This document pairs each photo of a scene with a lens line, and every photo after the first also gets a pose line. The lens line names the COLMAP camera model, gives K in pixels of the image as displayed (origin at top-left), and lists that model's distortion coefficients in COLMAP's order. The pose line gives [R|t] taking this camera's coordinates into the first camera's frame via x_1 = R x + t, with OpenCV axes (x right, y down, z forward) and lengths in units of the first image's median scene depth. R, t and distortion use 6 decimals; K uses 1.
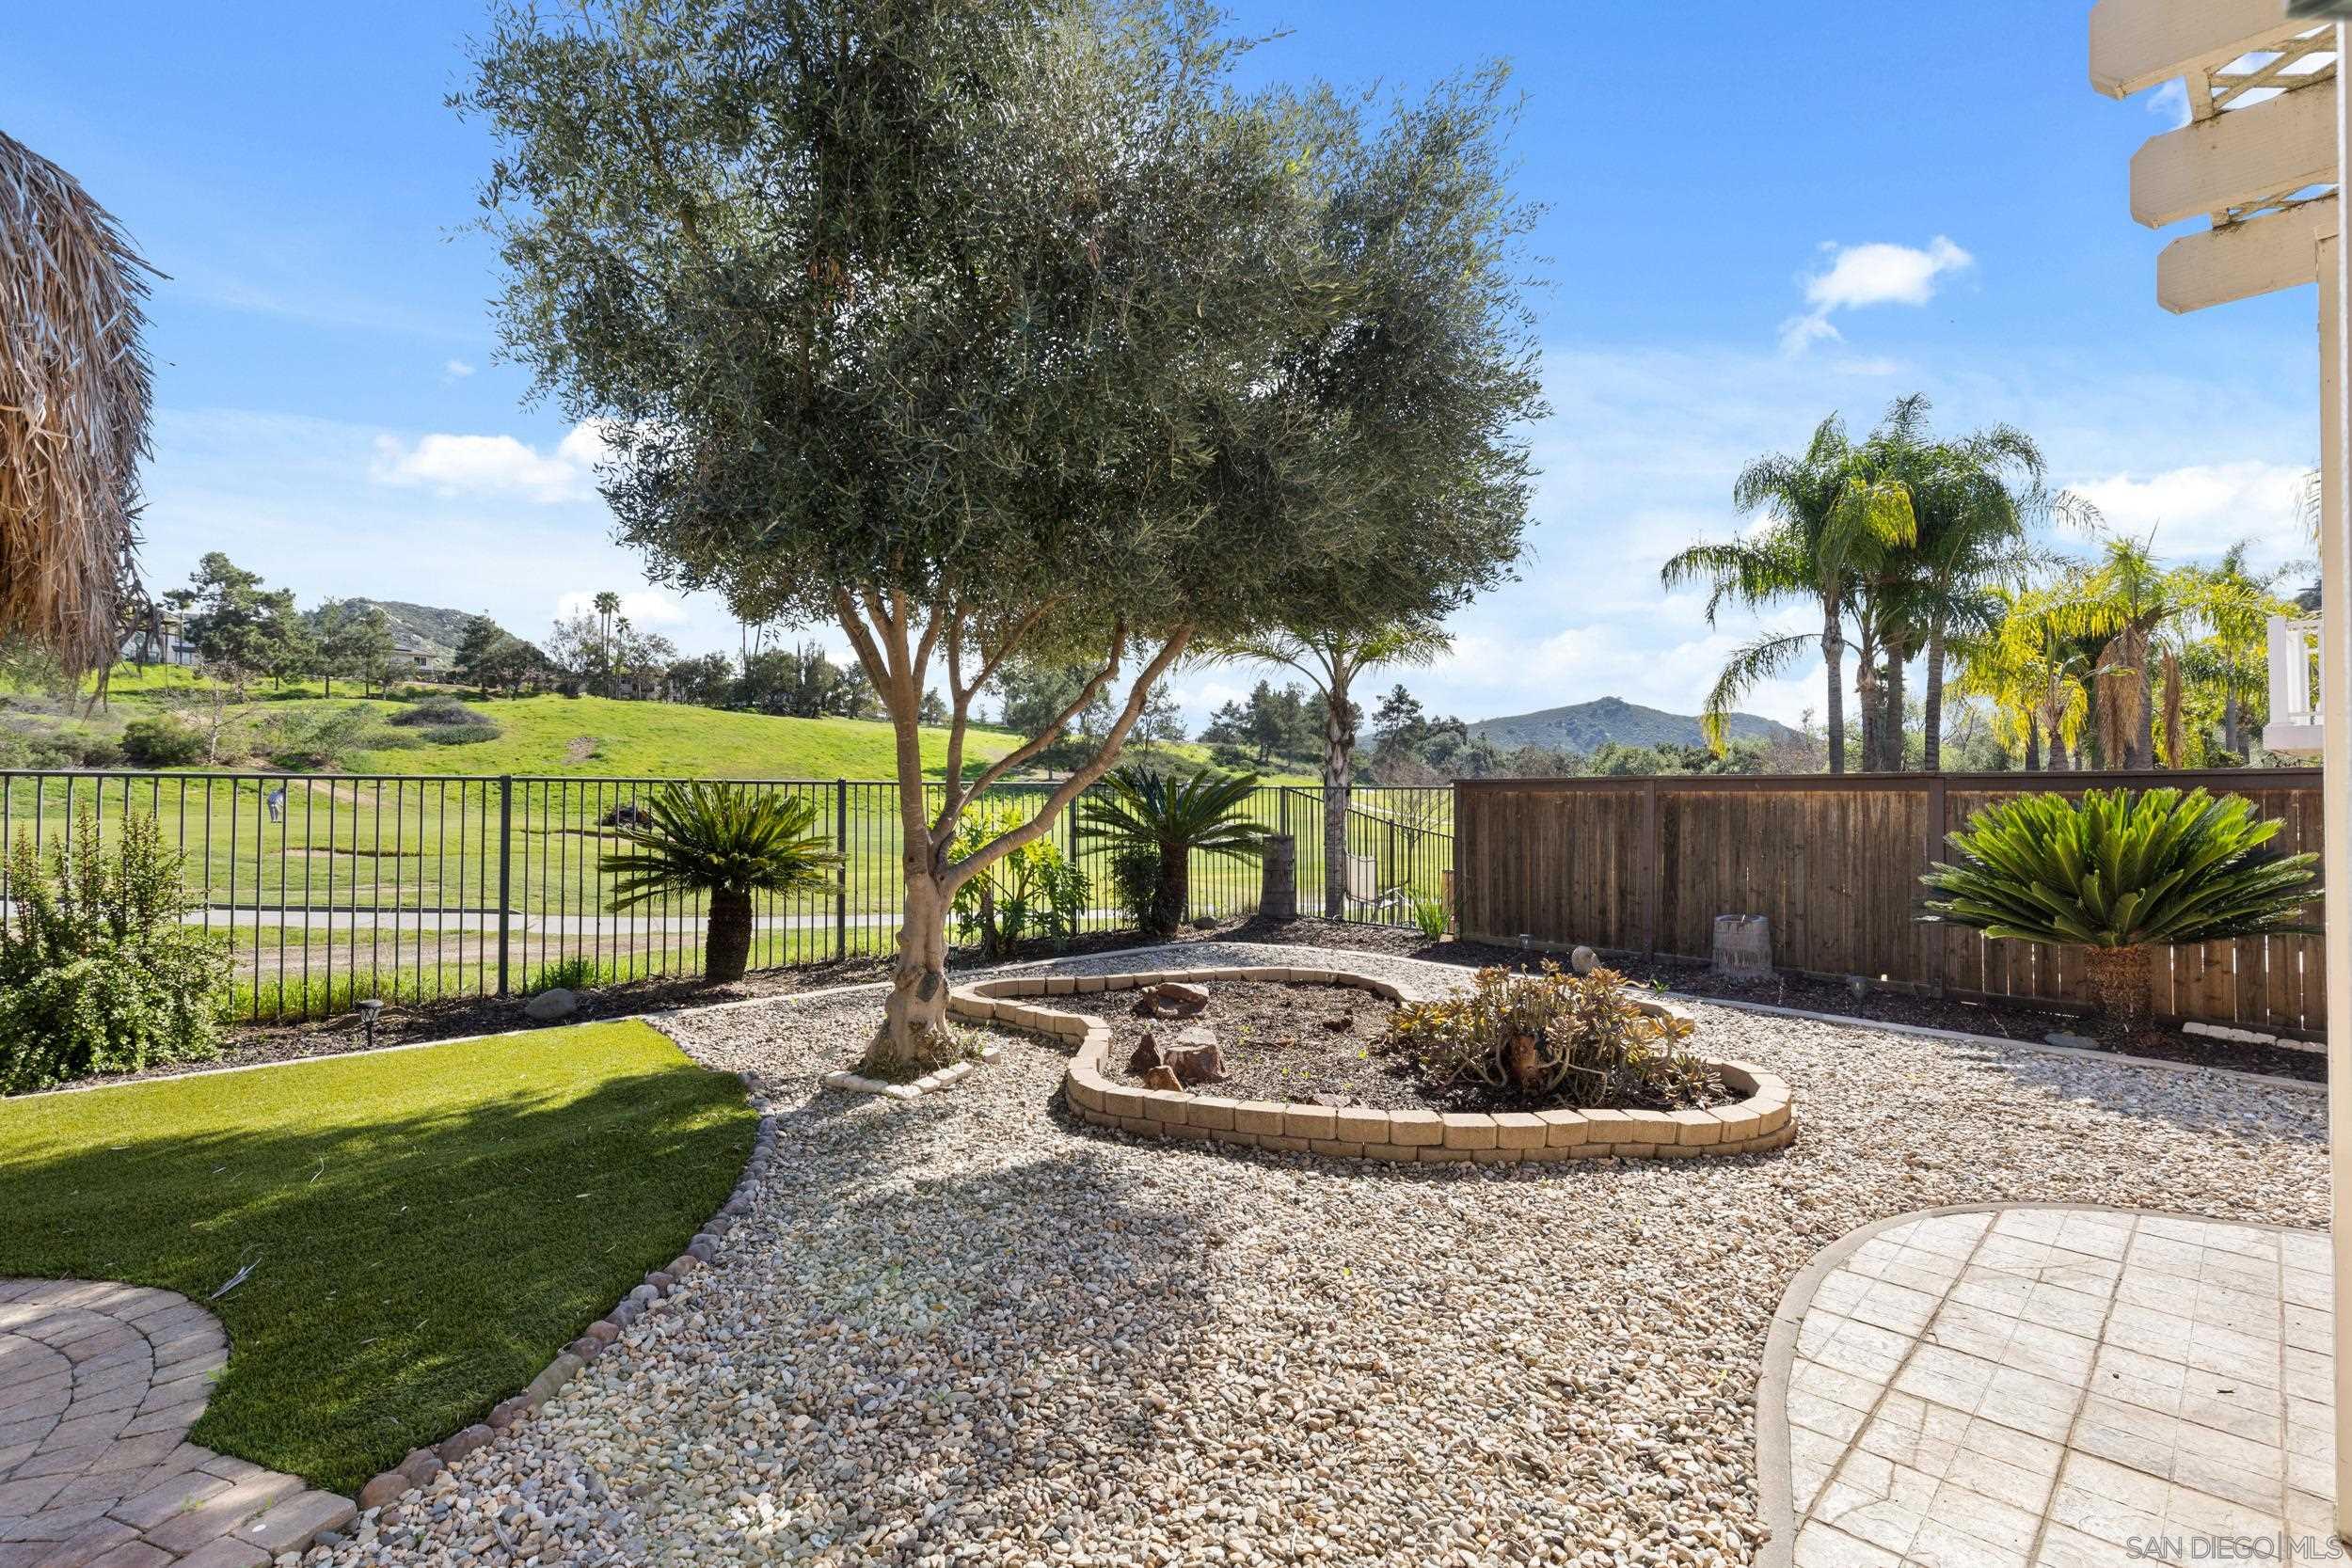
lens RADIAL K [[1060.1, 0, 1170.4], [0, 1060.1, 786.6], [0, 0, 1]] dist [0.008812, -0.001565]
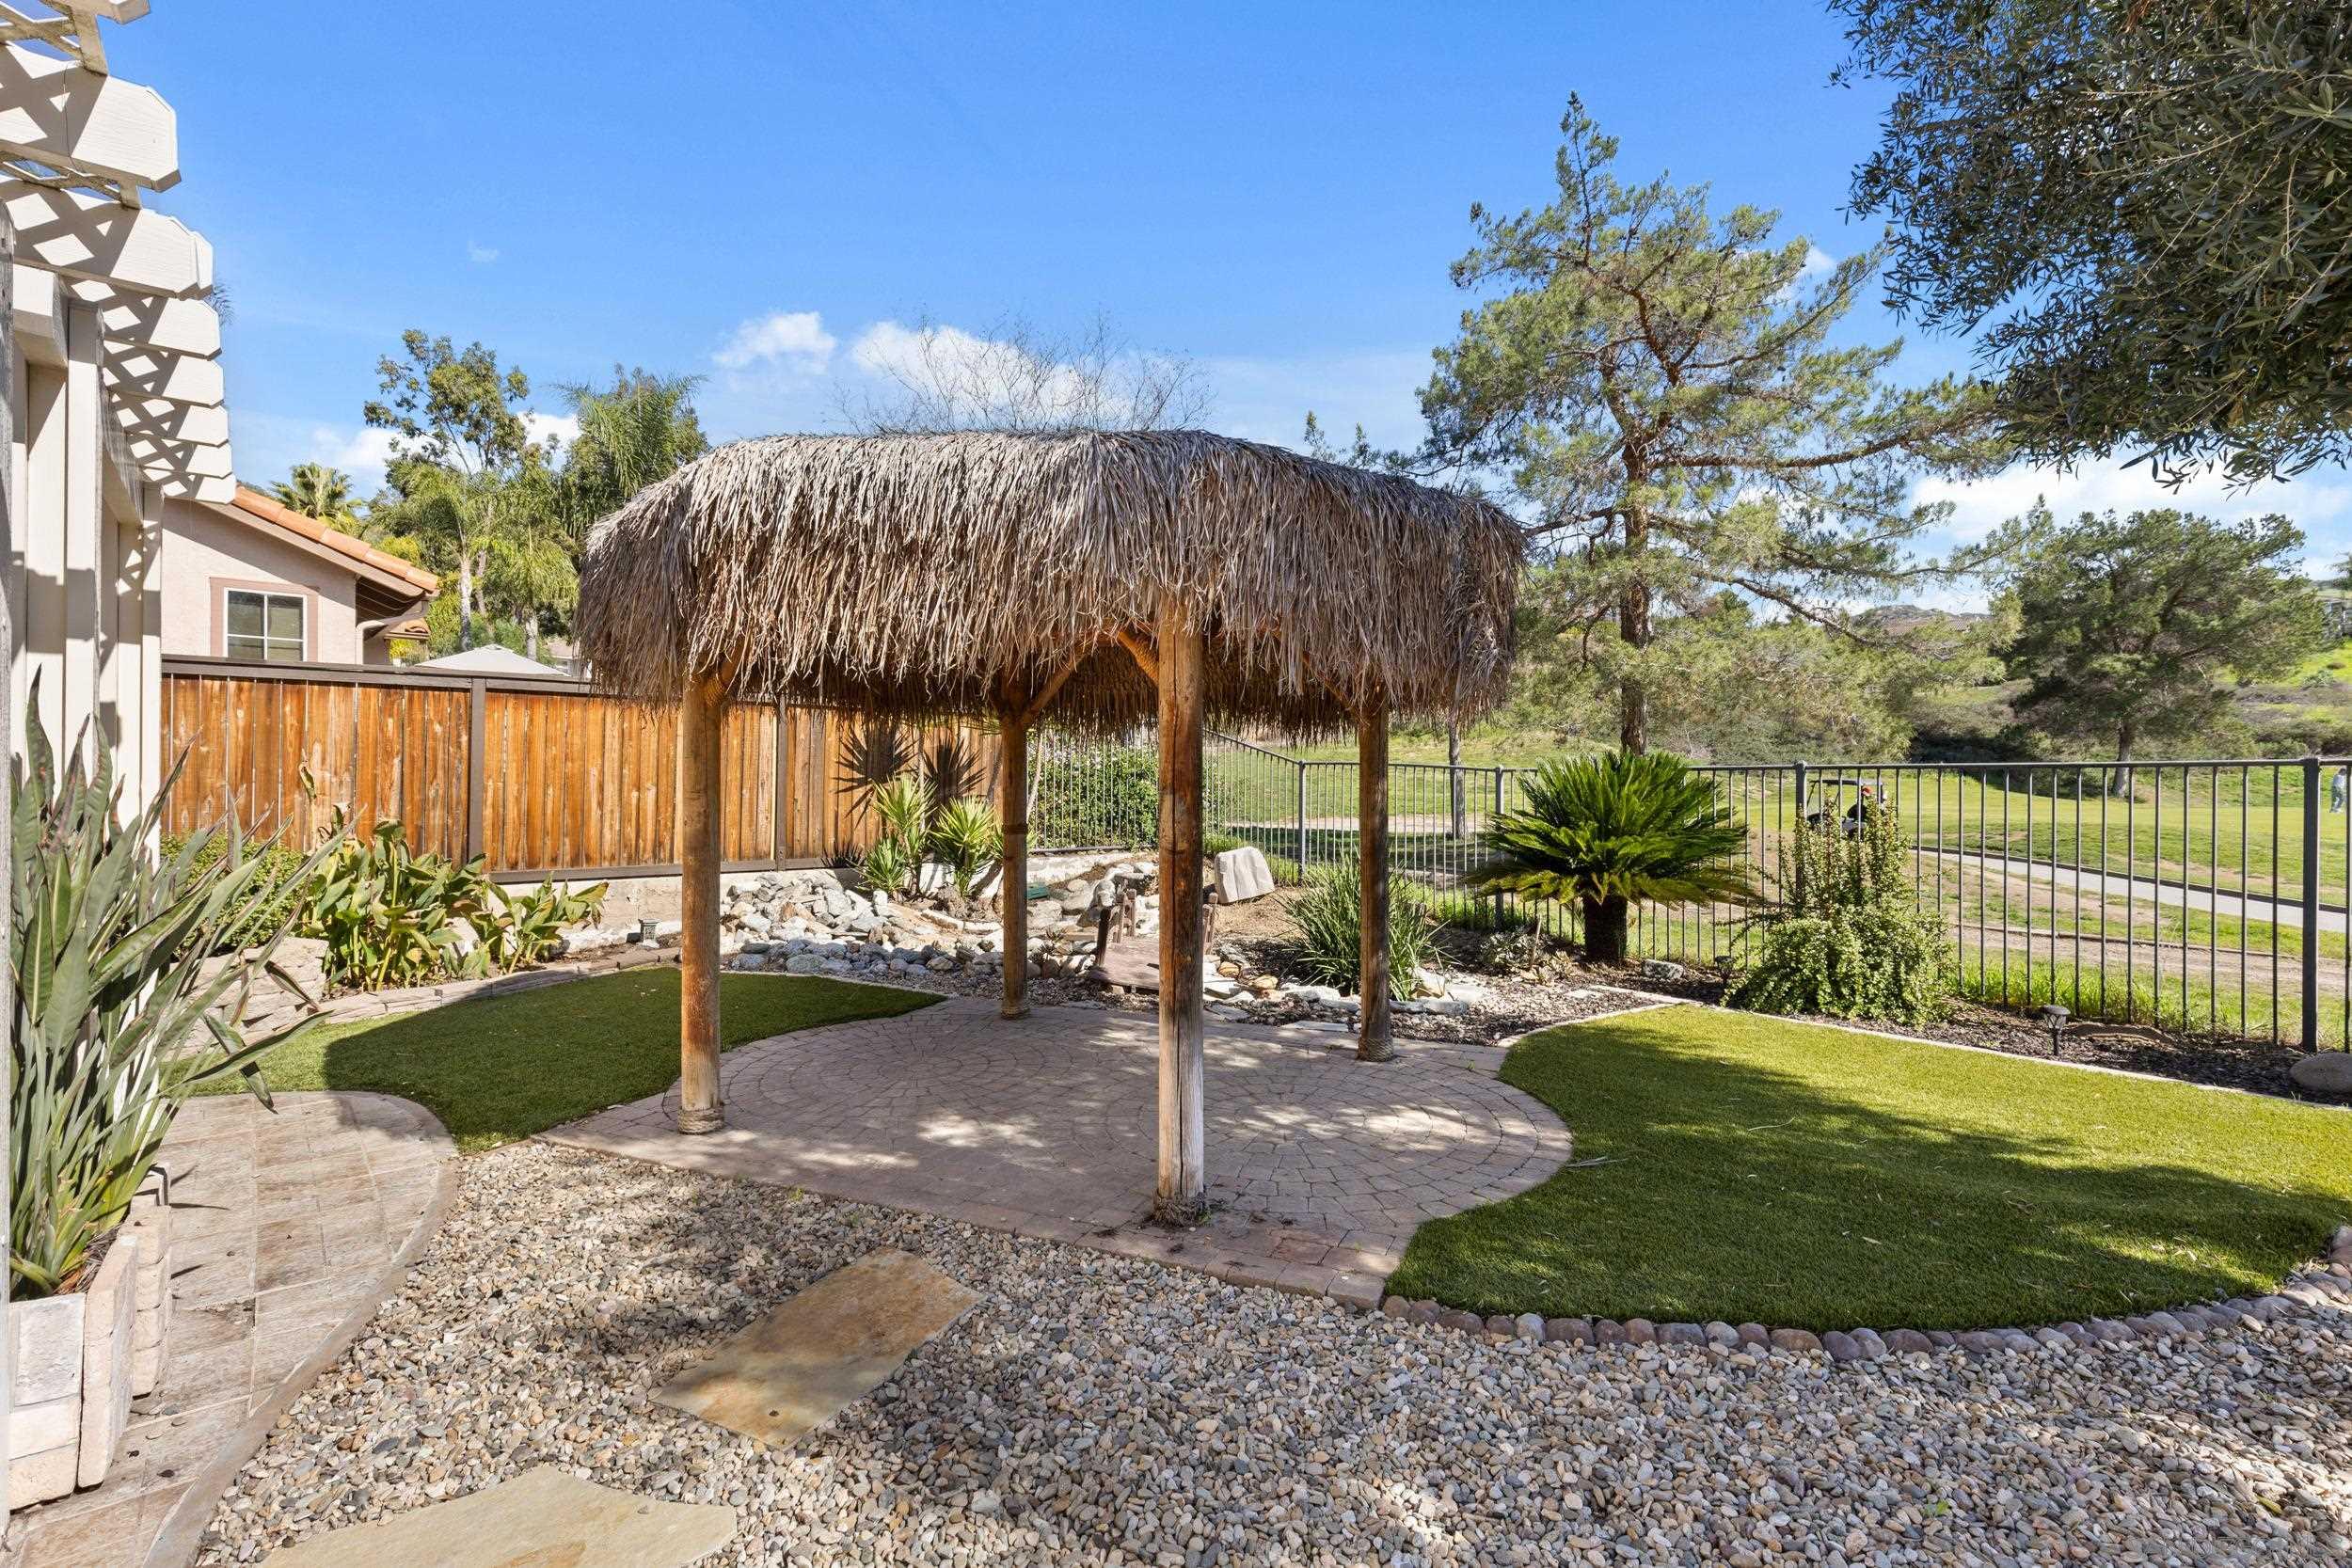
lens RADIAL K [[1060.1, 0, 1182.0], [0, 1060.1, 787.0], [0, 0, 1]] dist [0.008812, -0.001565]
pose [[-0.059072, -0.000187, -0.998254, 0.171935], [0.011407, 0.999935, -0.000862, 0.001253], [0.998189, -0.011438, -0.059066, 0.230741]]
